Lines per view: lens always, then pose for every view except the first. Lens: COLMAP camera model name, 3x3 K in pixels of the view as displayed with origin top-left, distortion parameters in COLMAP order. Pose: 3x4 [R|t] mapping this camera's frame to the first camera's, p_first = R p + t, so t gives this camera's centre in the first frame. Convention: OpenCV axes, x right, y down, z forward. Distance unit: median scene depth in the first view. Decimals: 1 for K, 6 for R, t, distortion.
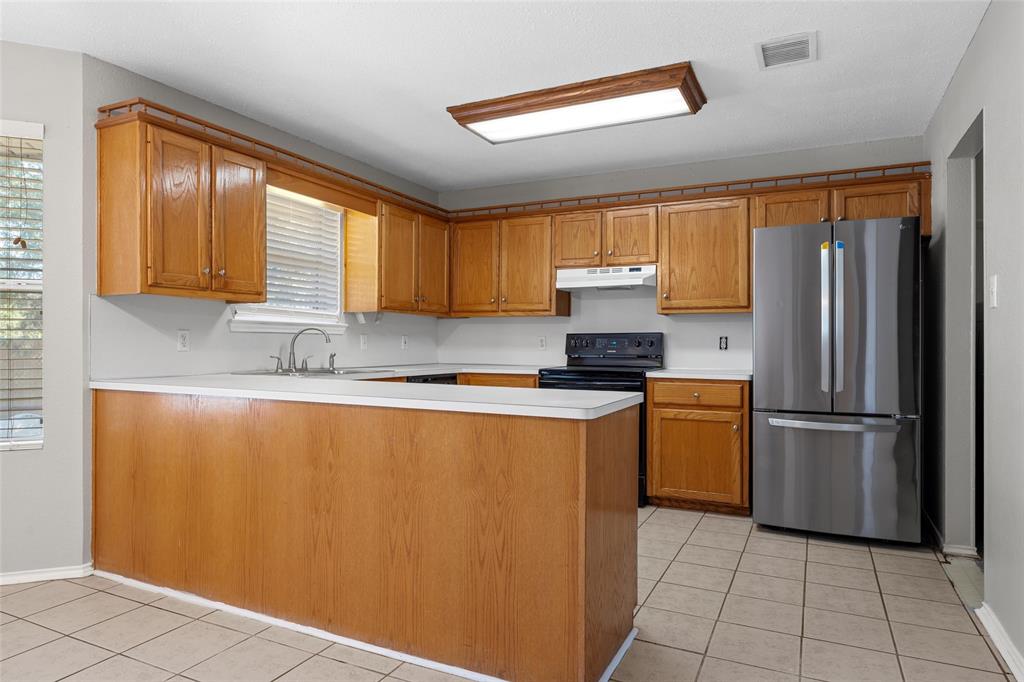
lens RADIAL K [[616.6, 0, 509.6], [0, 616.6, 337.6], [0, 0, 1]] dist [0.000085, 0.001412]
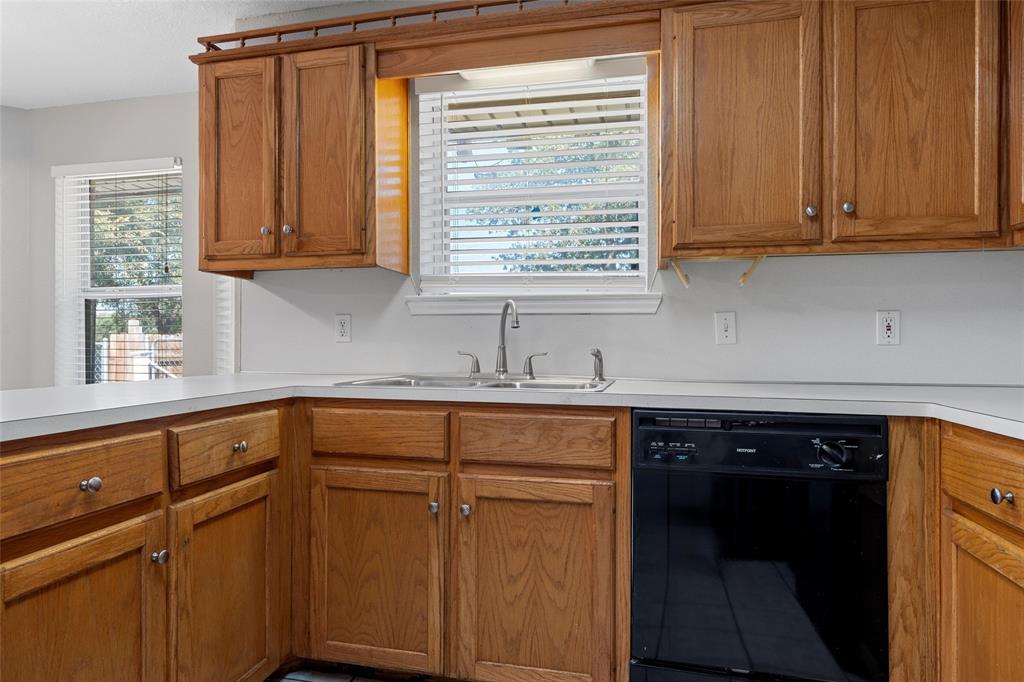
lens RADIAL K [[616.6, 0, 509.6], [0, 616.6, 337.6], [0, 0, 1]] dist [0.000085, 0.001412]
pose [[0.222042, -0.013499, -0.974944, 0.226378], [0.006878, 0.999901, -0.012279, 0.023565], [0.975013, -0.003979, 0.222113, 0.902104]]
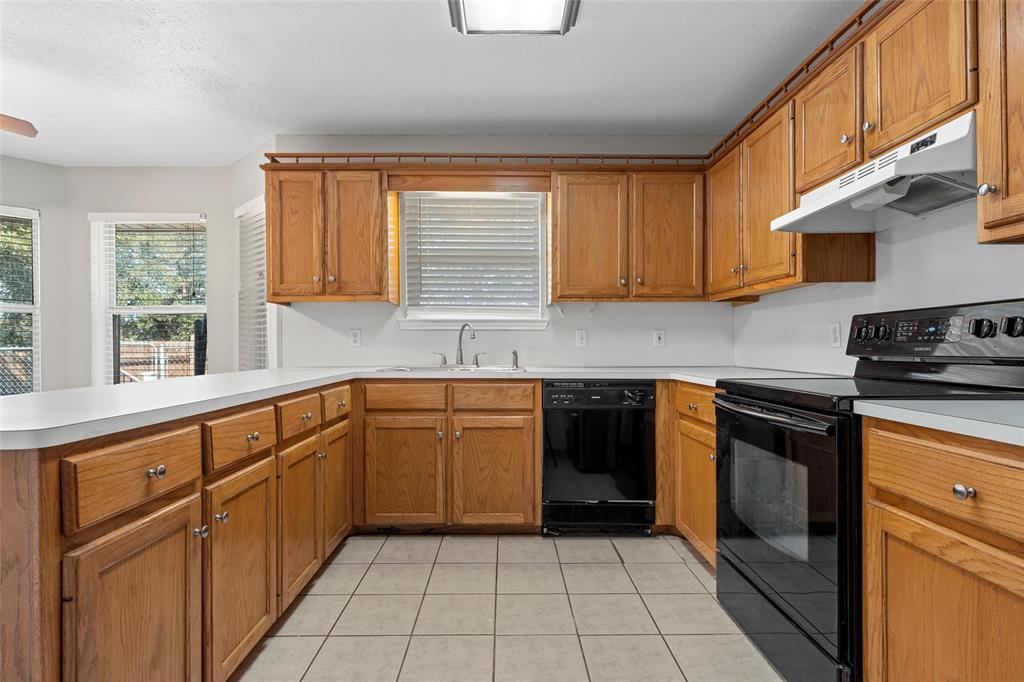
lens RADIAL K [[504.4, 0, 516.2], [0, 504.4, 343.6], [0, 0, 1]] dist [-0.000055, -0.000291]
pose [[0.455810, -0.009461, -0.890027, 0.441443], [0.011742, 0.999920, -0.004615, 0.020953], [0.889999, -0.008347, 0.455885, 0.724083]]
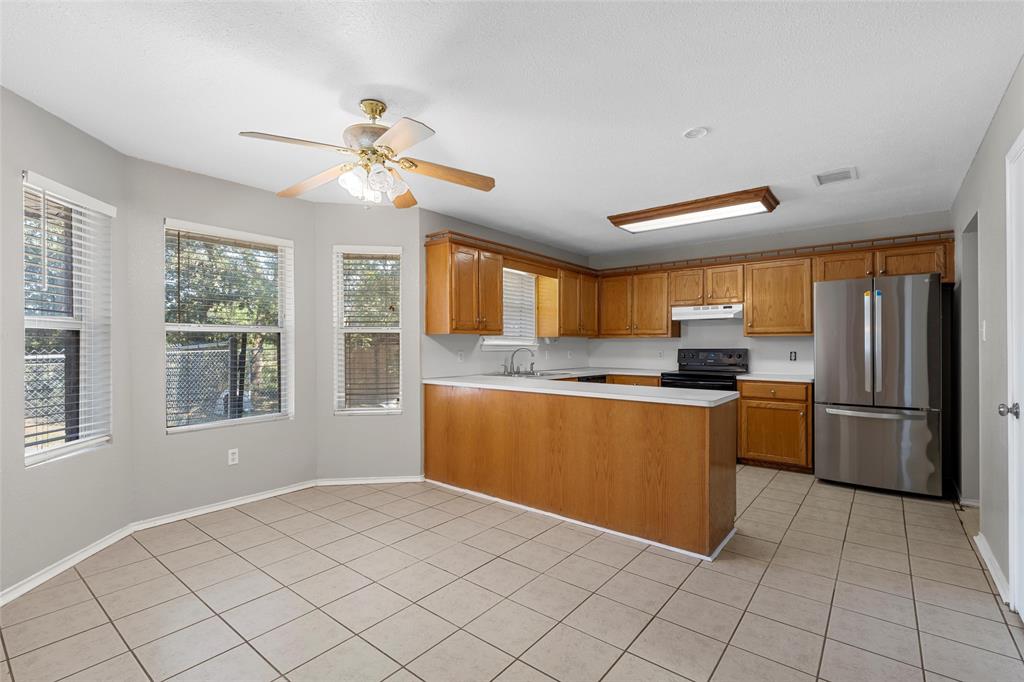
lens RADIAL K [[461.4, 0, 512.0], [0, 461.4, 341.0], [0, 0, 1]] dist [0.000324, -0.000390]
pose [[0.976263, -0.004811, -0.216533, -0.078666], [0.004690, 0.999988, -0.001073, -0.034457], [0.216536, 0.000032, 0.976275, -0.251174]]
